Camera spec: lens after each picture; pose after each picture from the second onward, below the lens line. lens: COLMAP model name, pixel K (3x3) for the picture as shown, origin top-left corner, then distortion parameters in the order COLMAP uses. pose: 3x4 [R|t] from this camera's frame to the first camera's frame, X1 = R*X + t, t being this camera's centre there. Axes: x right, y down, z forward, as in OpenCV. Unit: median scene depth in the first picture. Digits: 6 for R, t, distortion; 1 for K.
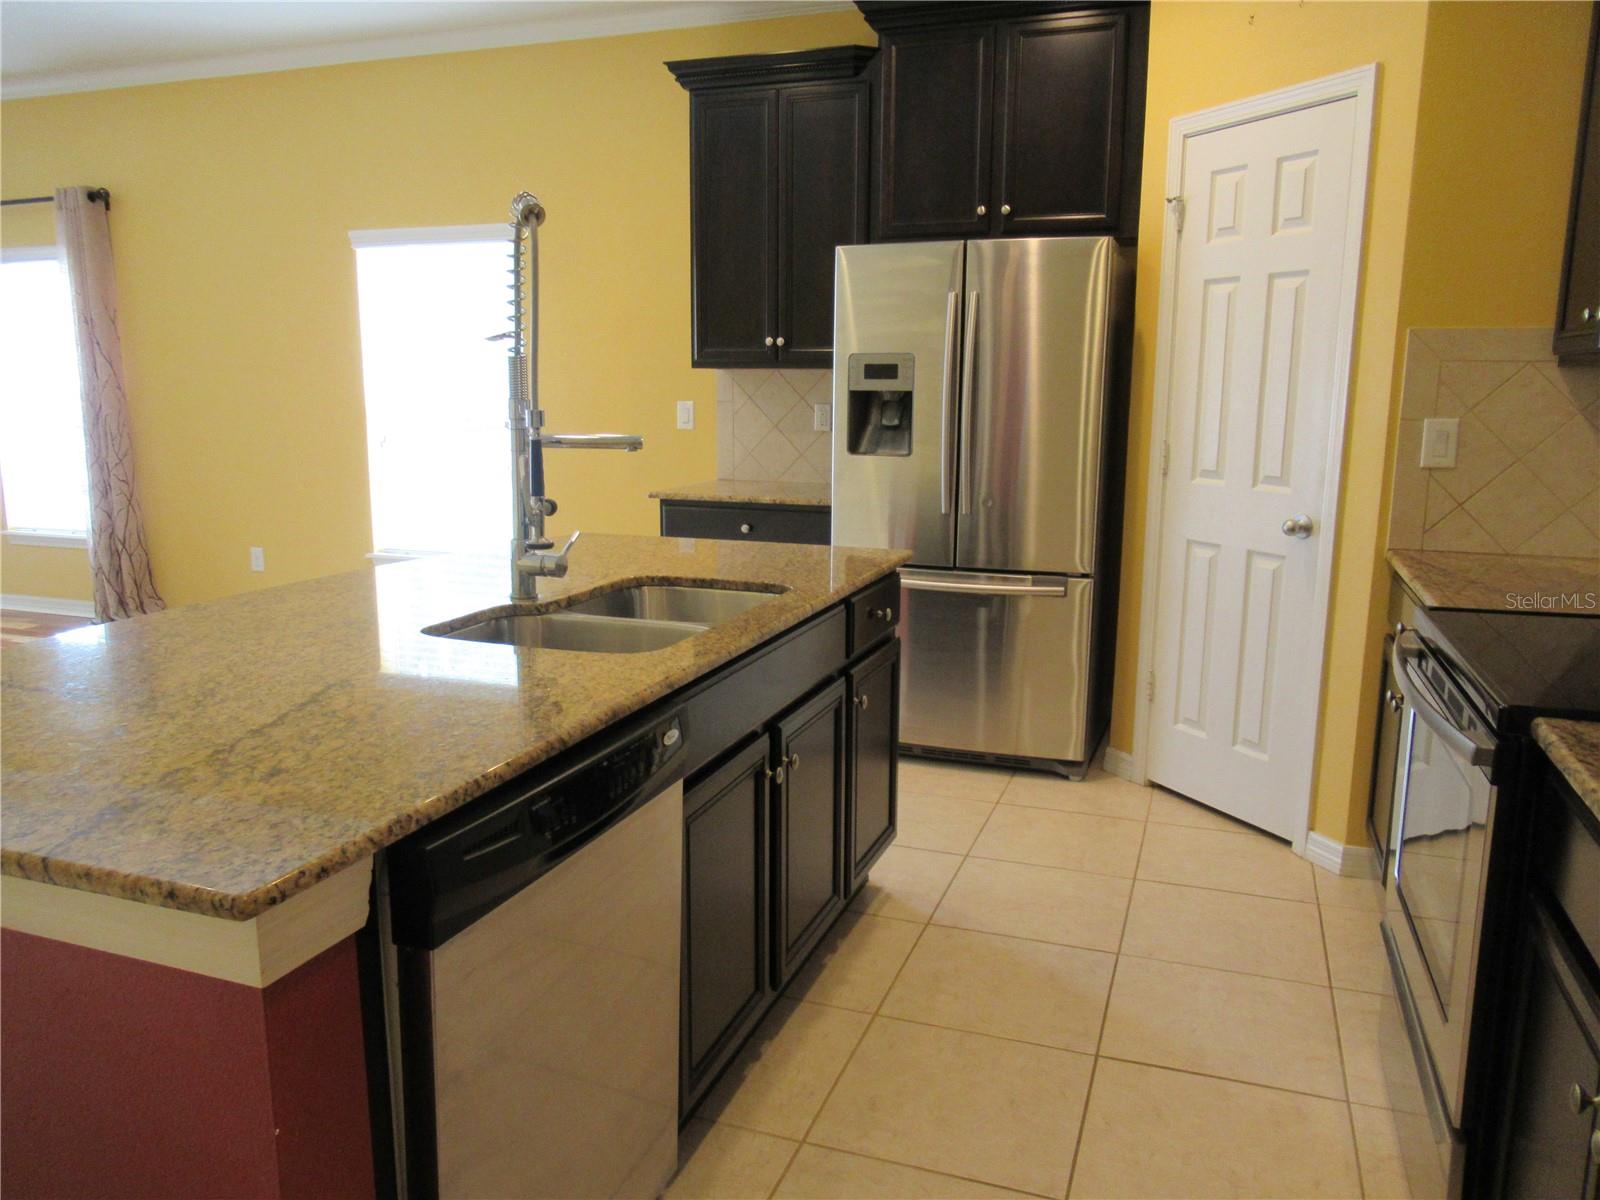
lens RADIAL K [[1206.5, 0, 788.9], [0, 1206.5, 594.1], [0, 0, 1]] dist [0.003751, -0.005907]
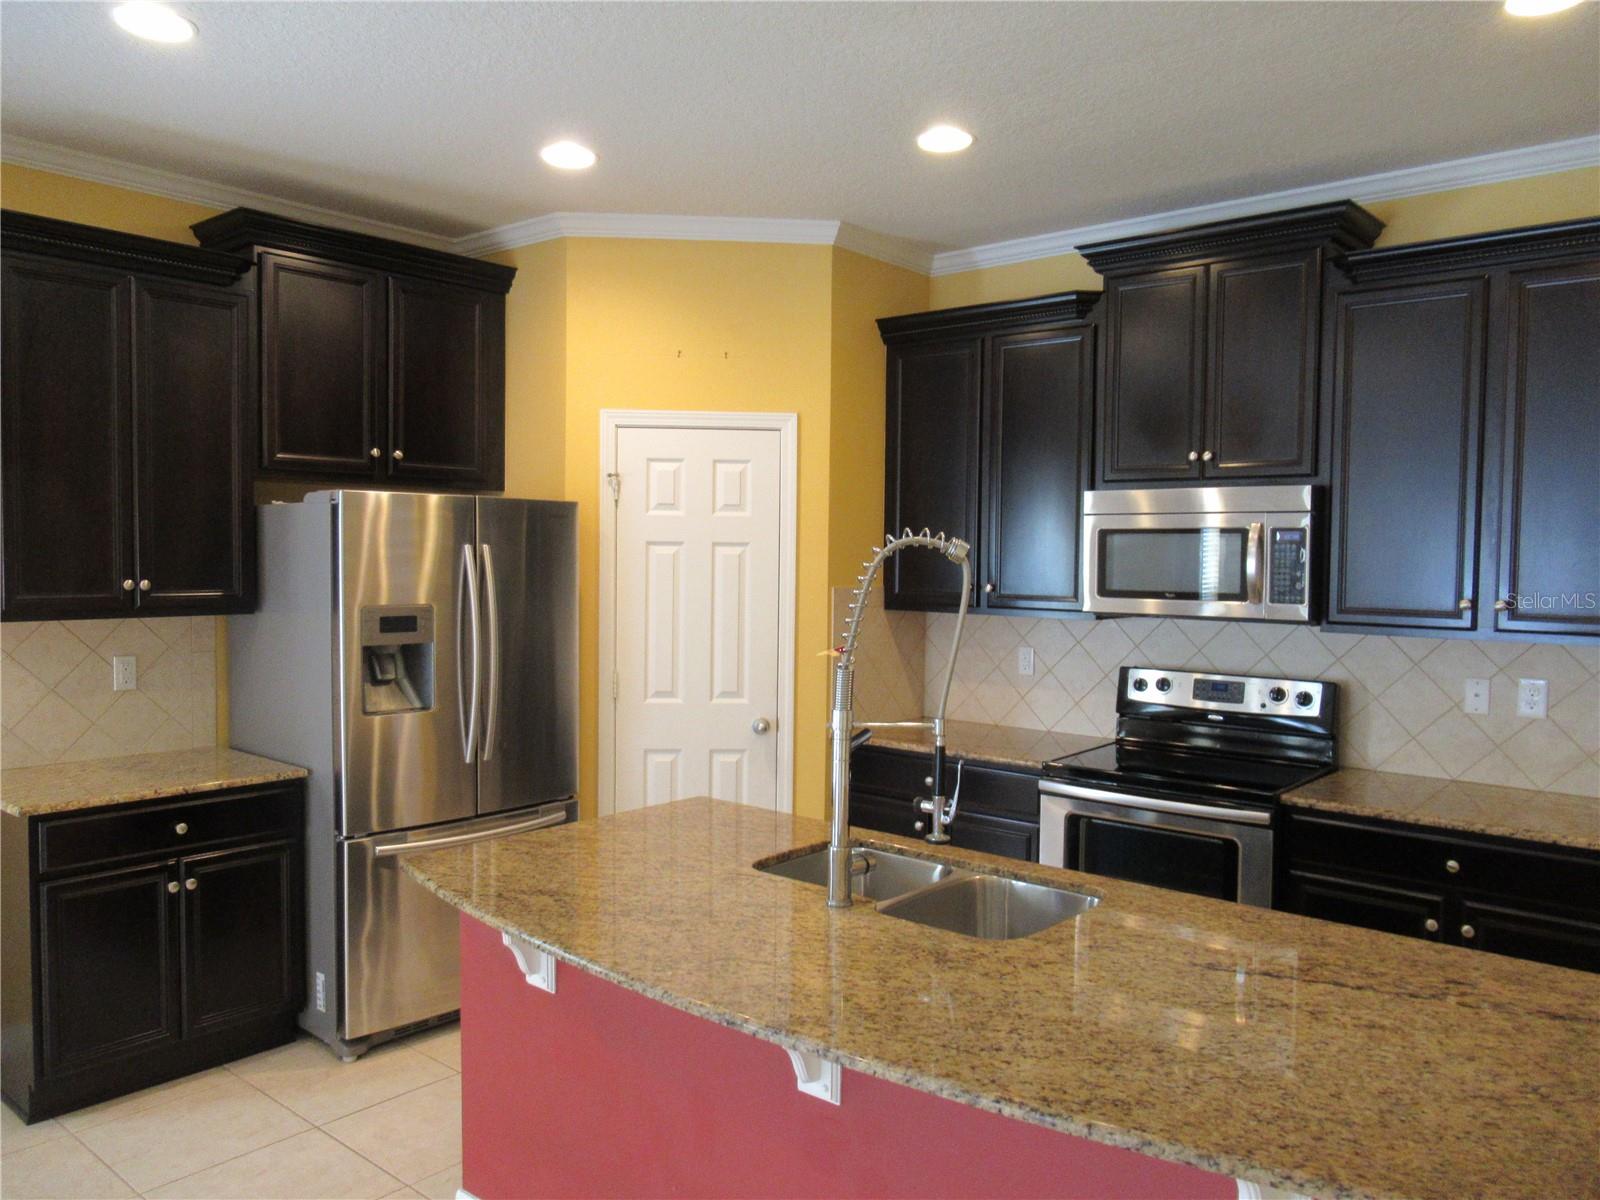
lens RADIAL K [[1206.5, 0, 795.3], [0, 1206.5, 598.2], [0, 0, 1]] dist [0.003751, -0.005907]
pose [[0.342871, -0.041418, 0.938469, -0.805963], [0.154204, 0.987957, -0.012736, -0.167224], [-0.926640, 0.149082, 0.345129, 0.446594]]
